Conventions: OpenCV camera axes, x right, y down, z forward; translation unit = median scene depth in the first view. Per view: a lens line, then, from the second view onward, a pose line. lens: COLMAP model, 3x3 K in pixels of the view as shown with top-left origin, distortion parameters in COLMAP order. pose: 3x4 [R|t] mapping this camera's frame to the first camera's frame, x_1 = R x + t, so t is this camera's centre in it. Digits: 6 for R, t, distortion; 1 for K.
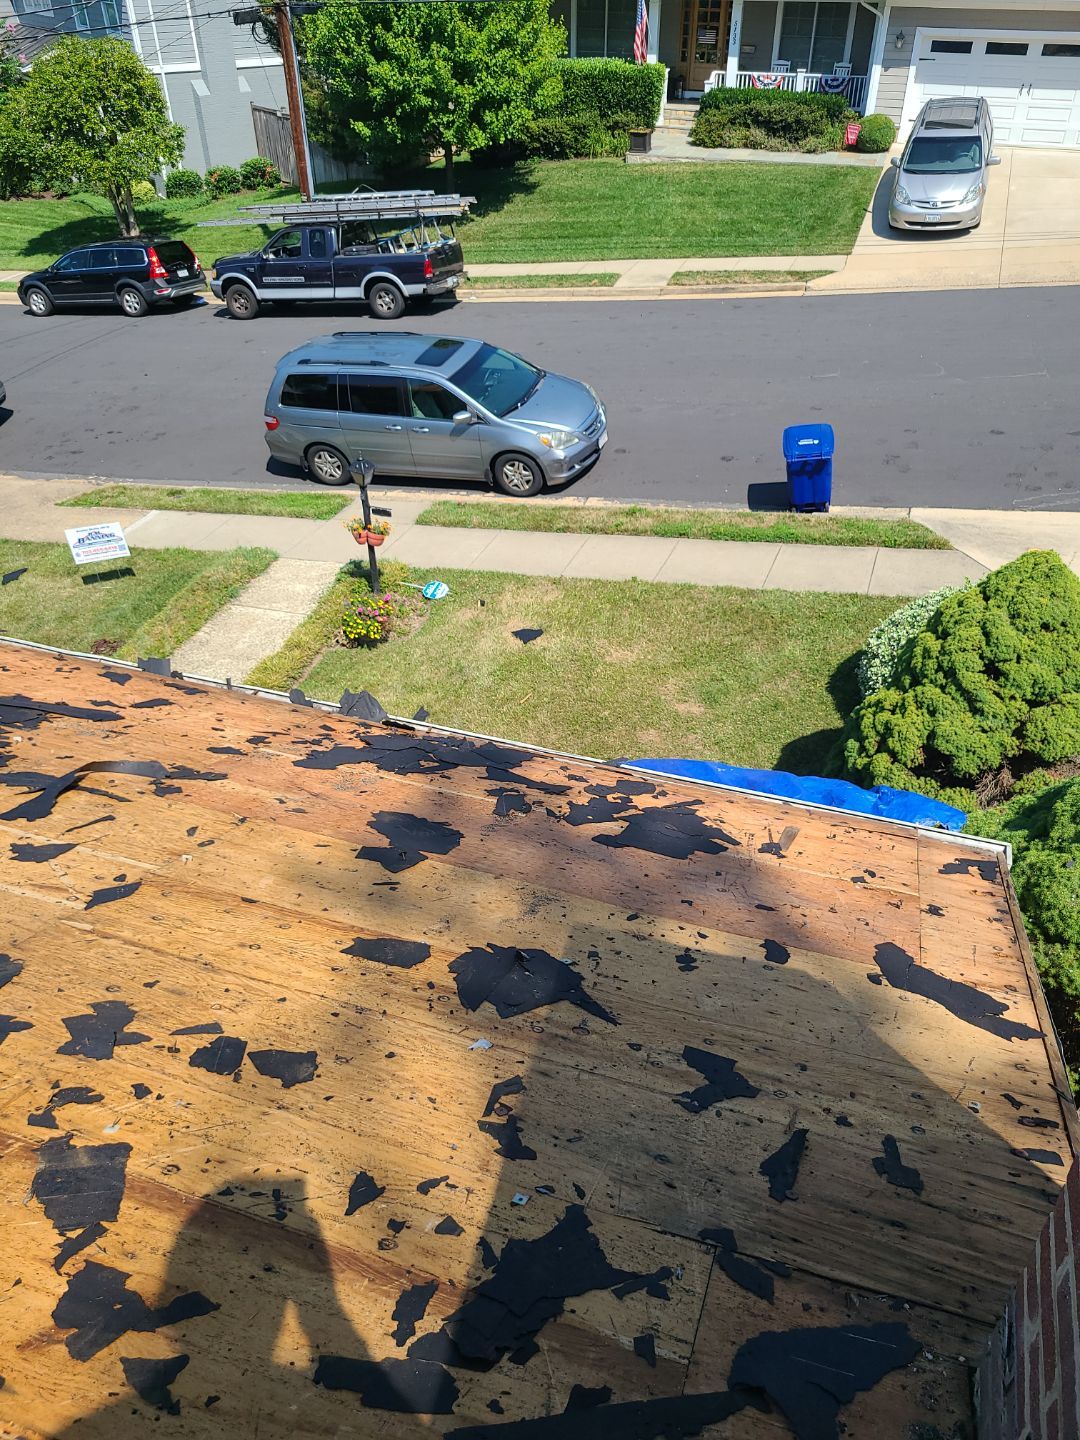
lens RADIAL K [[1071.0, 0, 541.6], [0, 1071.0, 716.1], [0, 0, 1]] dist [0.044193, -0.028394]
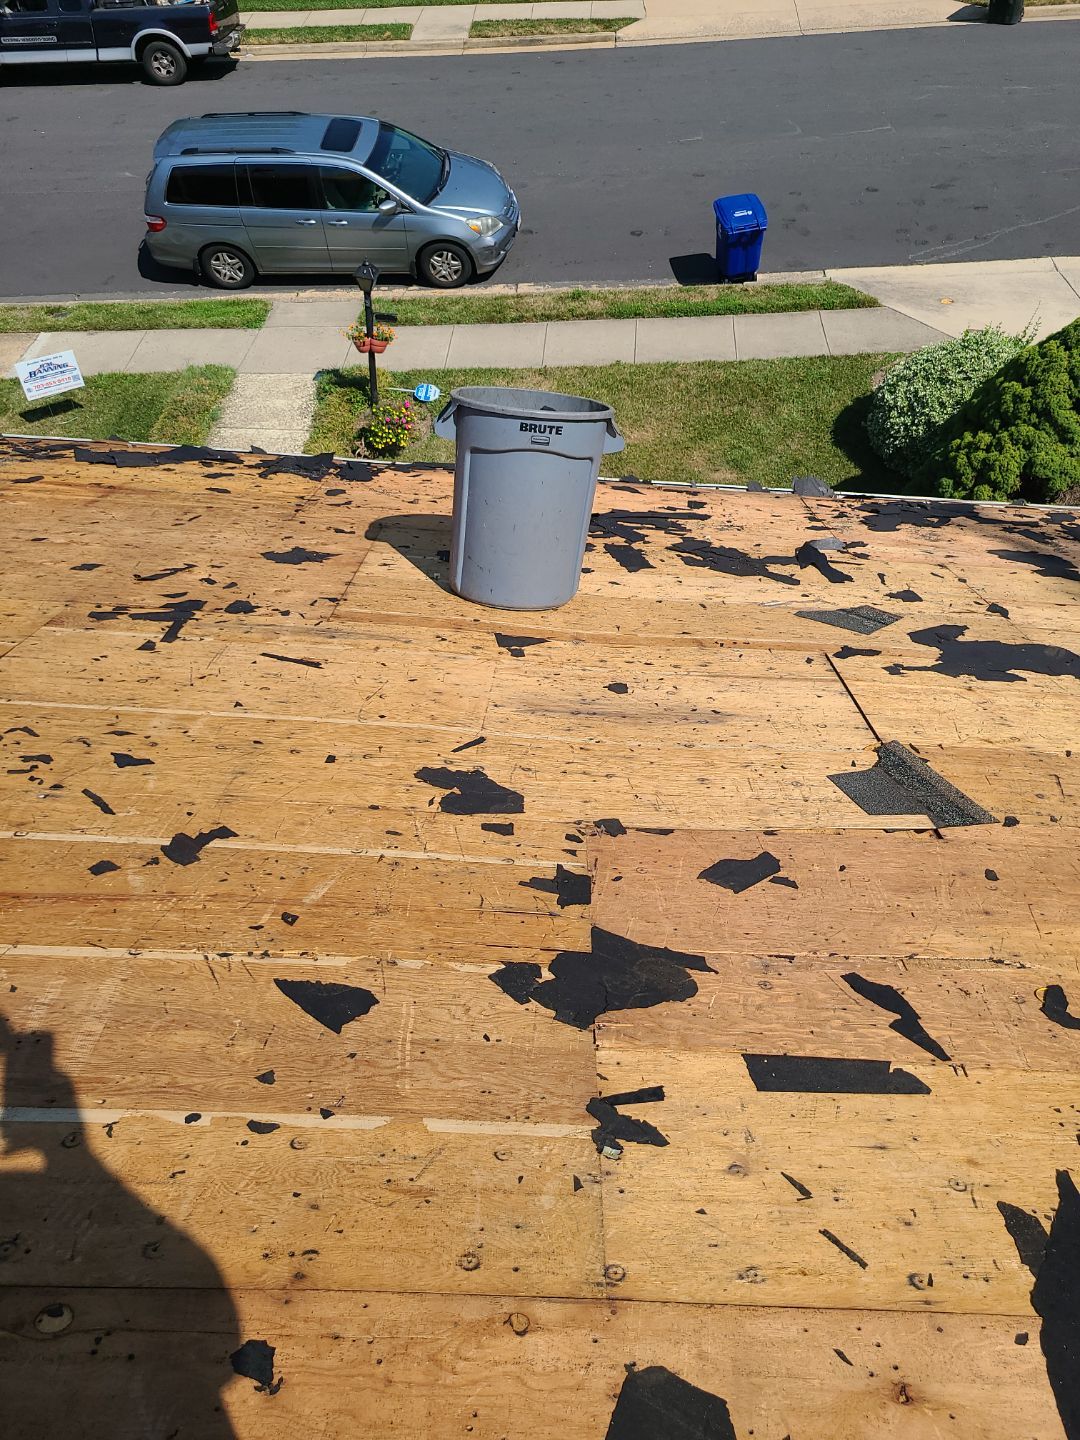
lens RADIAL K [[1071.0, 0, 534.3], [0, 1071.0, 719.4], [0, 0, 1]] dist [0.044193, -0.028394]
pose [[0.956017, -0.175638, 0.234909, -0.260017], [0.125755, 0.968989, 0.212712, -0.016985], [-0.264984, -0.173815, 0.948457, -0.054730]]
